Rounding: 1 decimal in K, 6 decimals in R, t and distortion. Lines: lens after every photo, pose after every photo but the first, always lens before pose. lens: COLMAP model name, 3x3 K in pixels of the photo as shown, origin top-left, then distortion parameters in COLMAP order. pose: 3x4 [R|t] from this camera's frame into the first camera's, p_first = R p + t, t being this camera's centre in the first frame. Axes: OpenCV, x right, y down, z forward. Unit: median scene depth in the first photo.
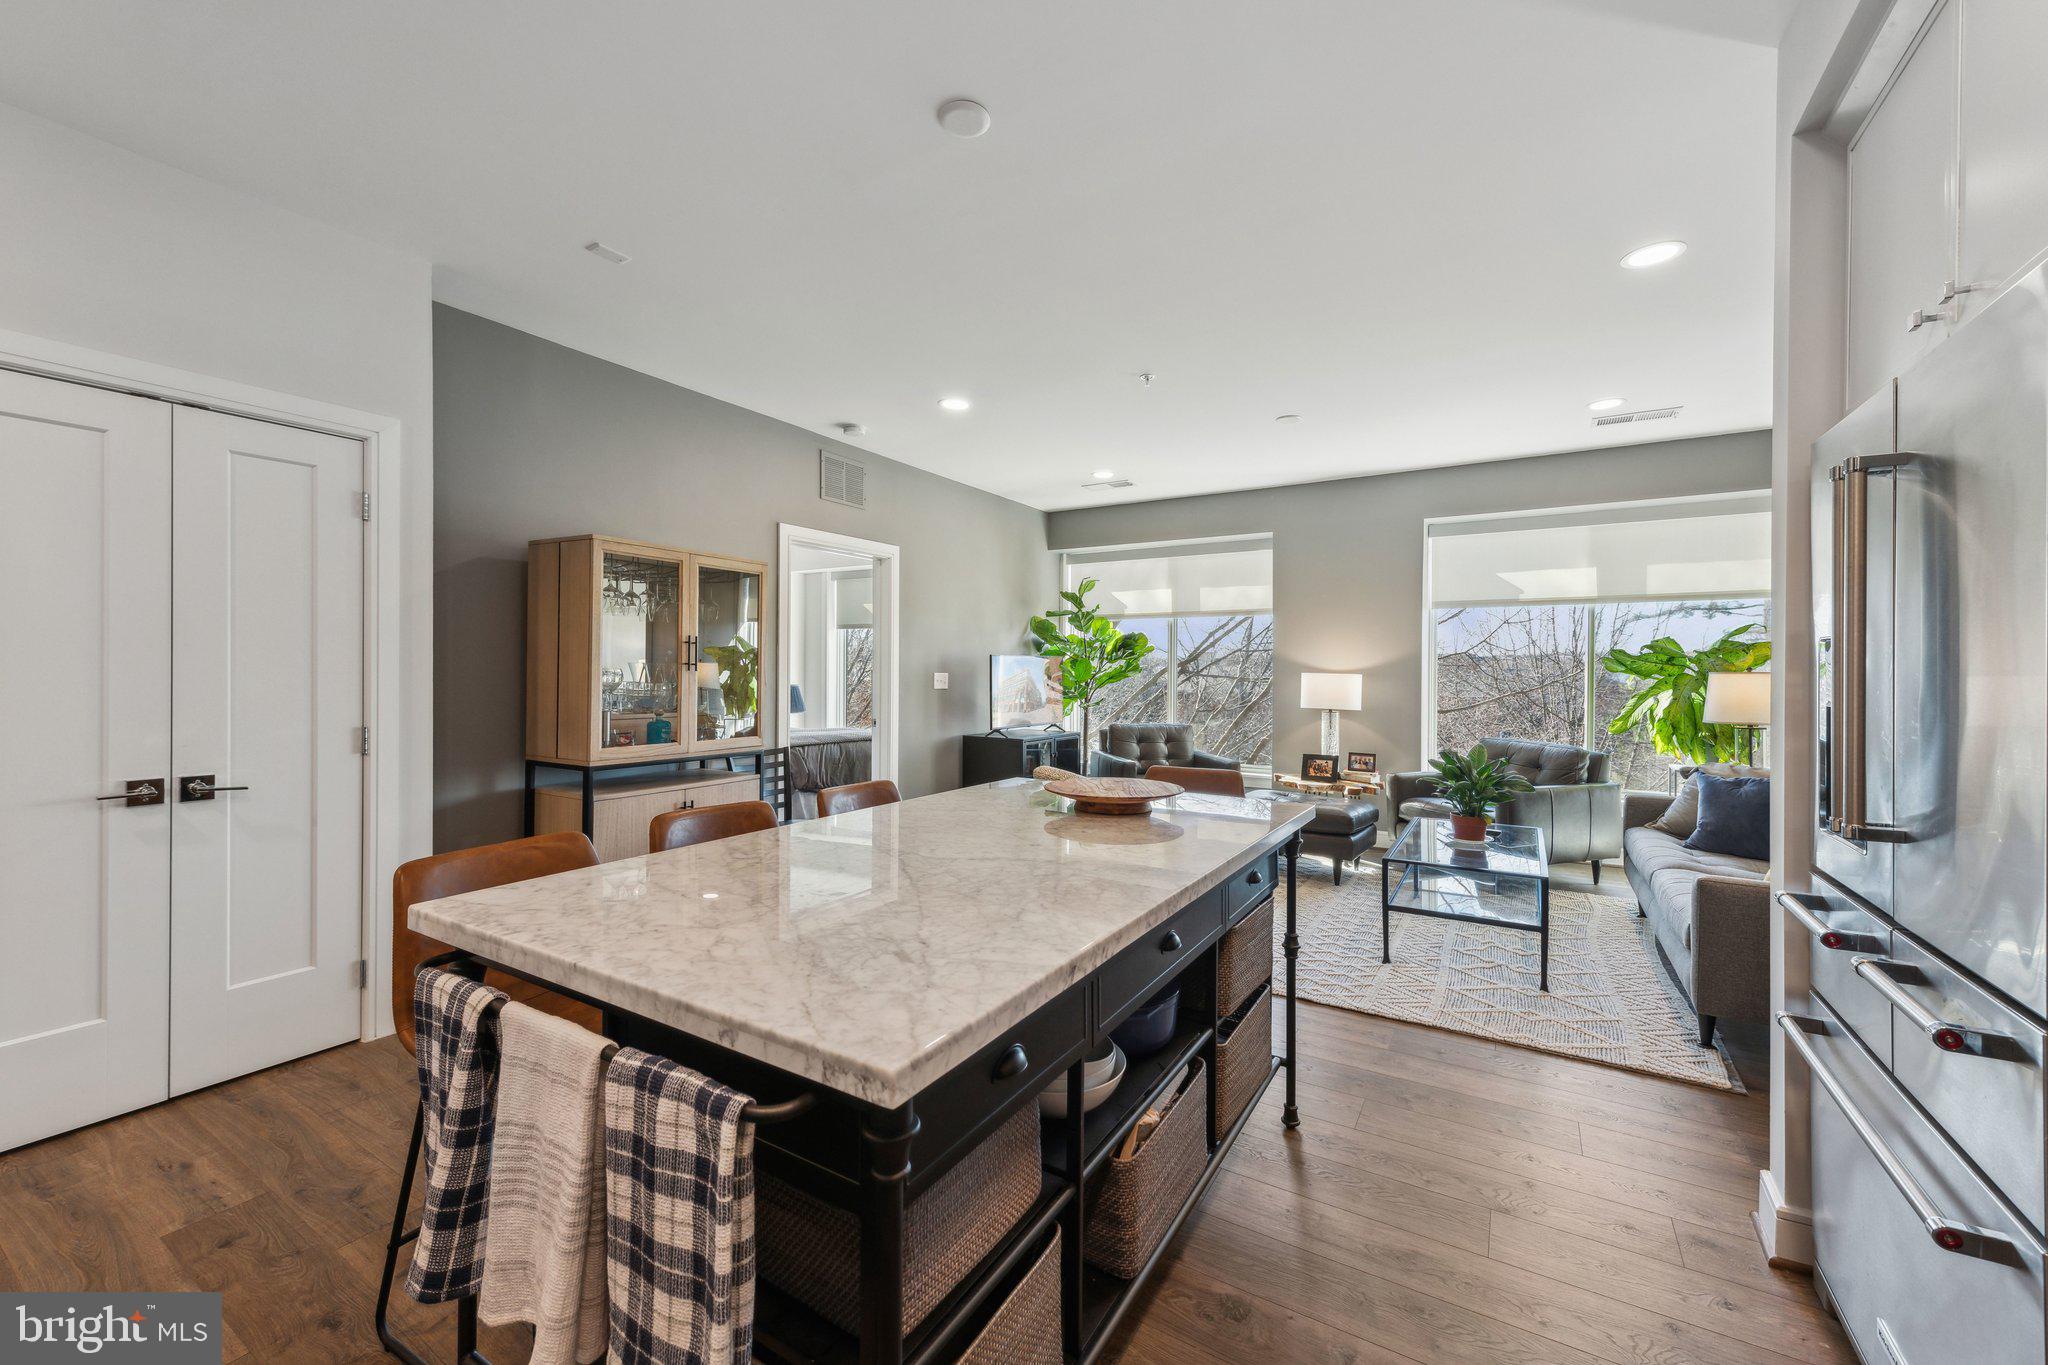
lens RADIAL K [[809.9, 0, 1020.3], [0, 809.9, 681.9], [0, 0, 1]] dist [0.010176, 0.000254]
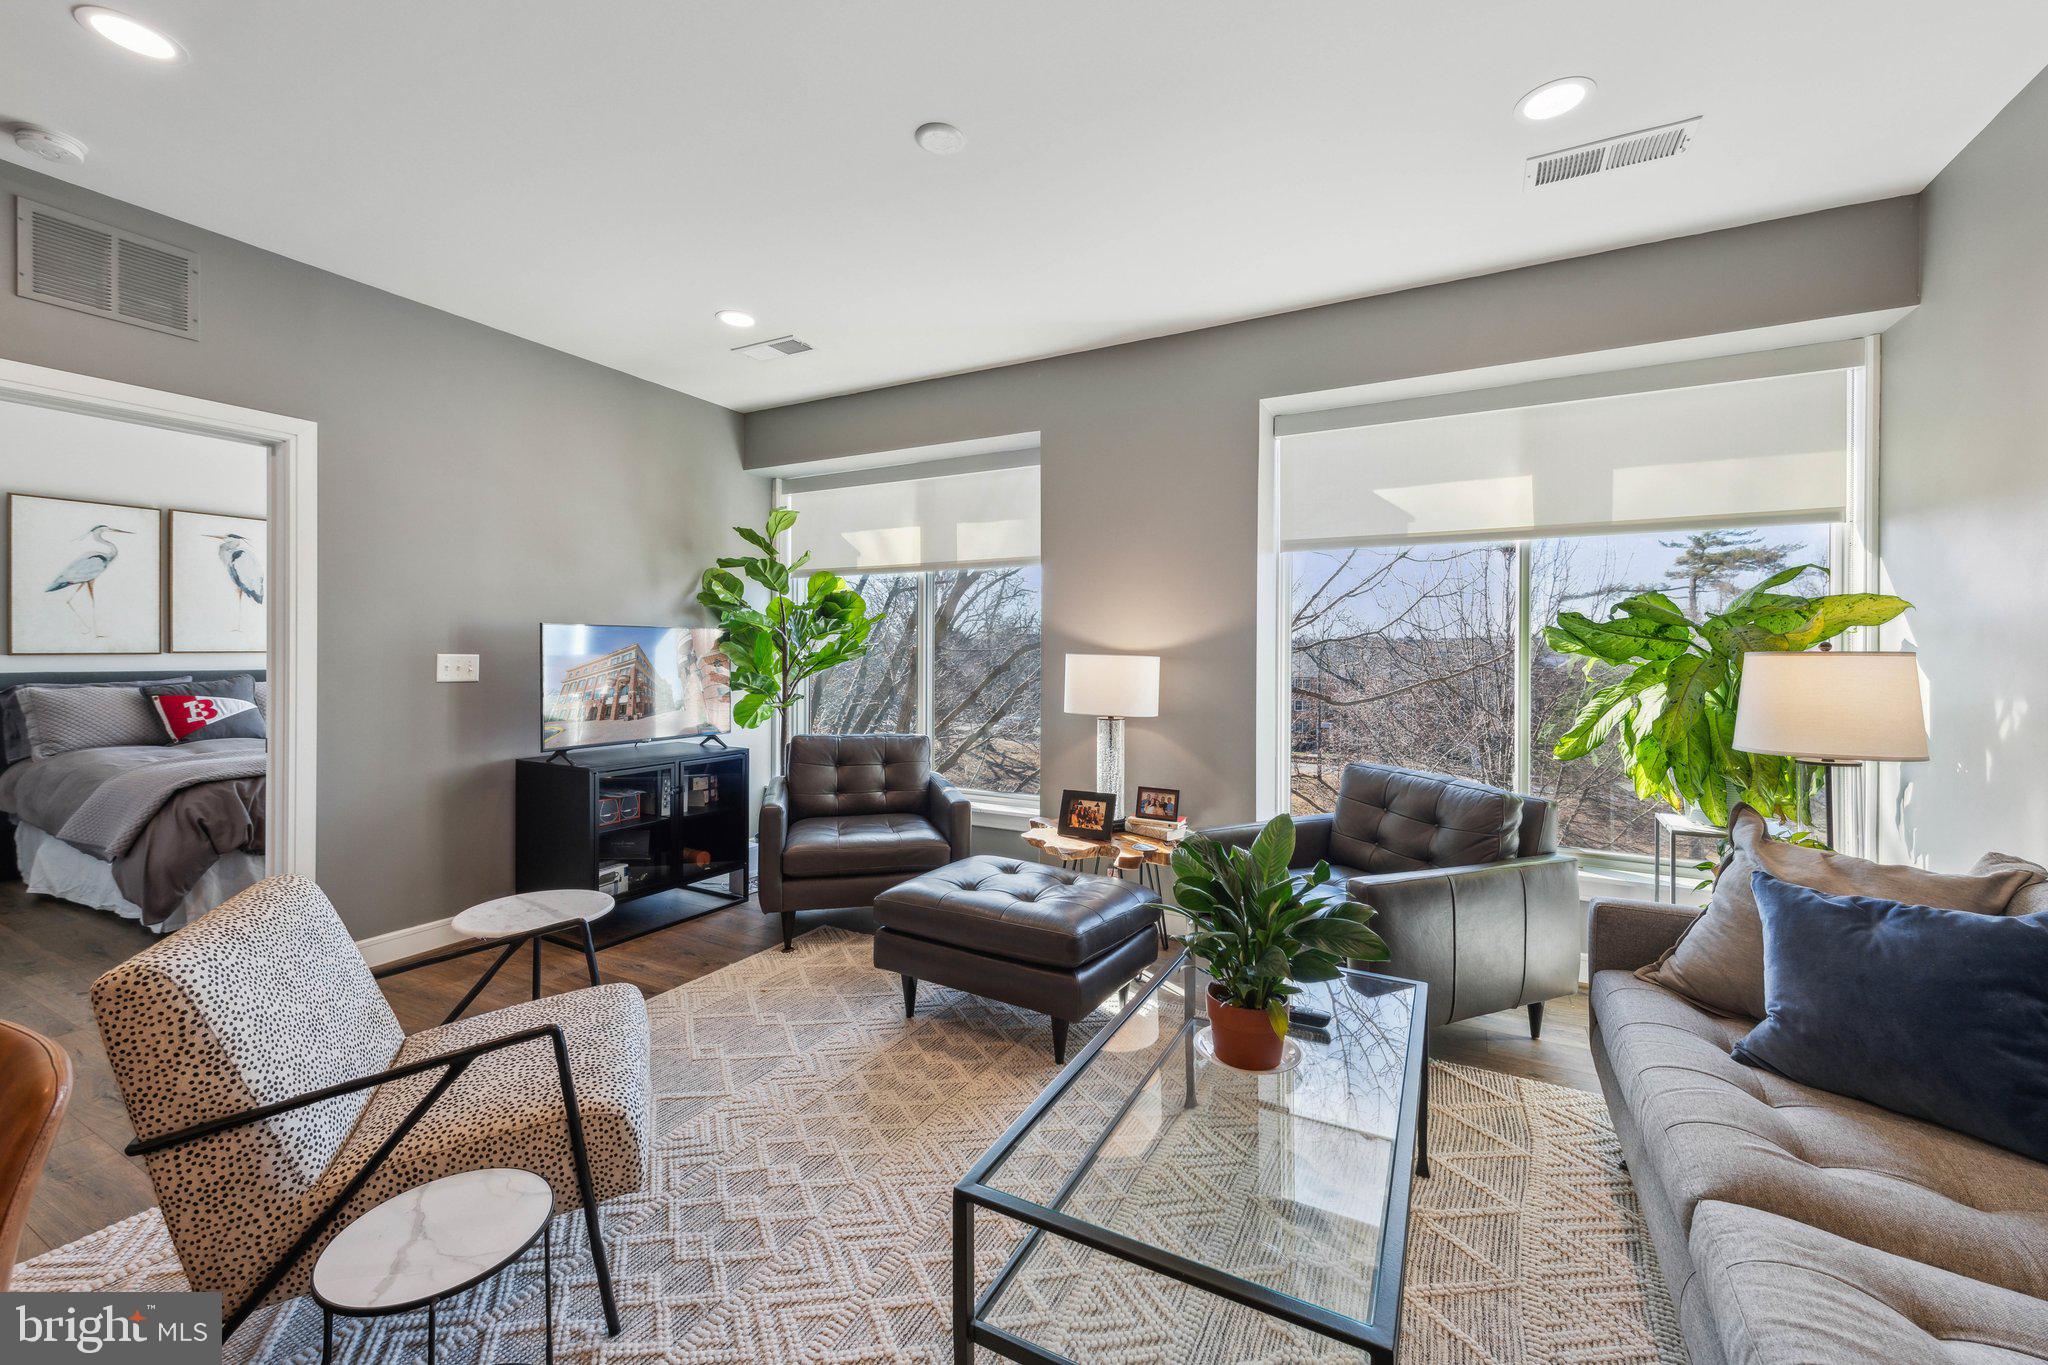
lens RADIAL K [[809.9, 0, 1024.9], [0, 809.9, 661.9], [0, 0, 1]] dist [0.010176, 0.000254]
pose [[0.998000, -0.000760, 0.063217, 0.302261], [0.000946, 0.999995, -0.002911, -0.003935], [-0.063214, 0.002965, 0.997996, 0.434129]]
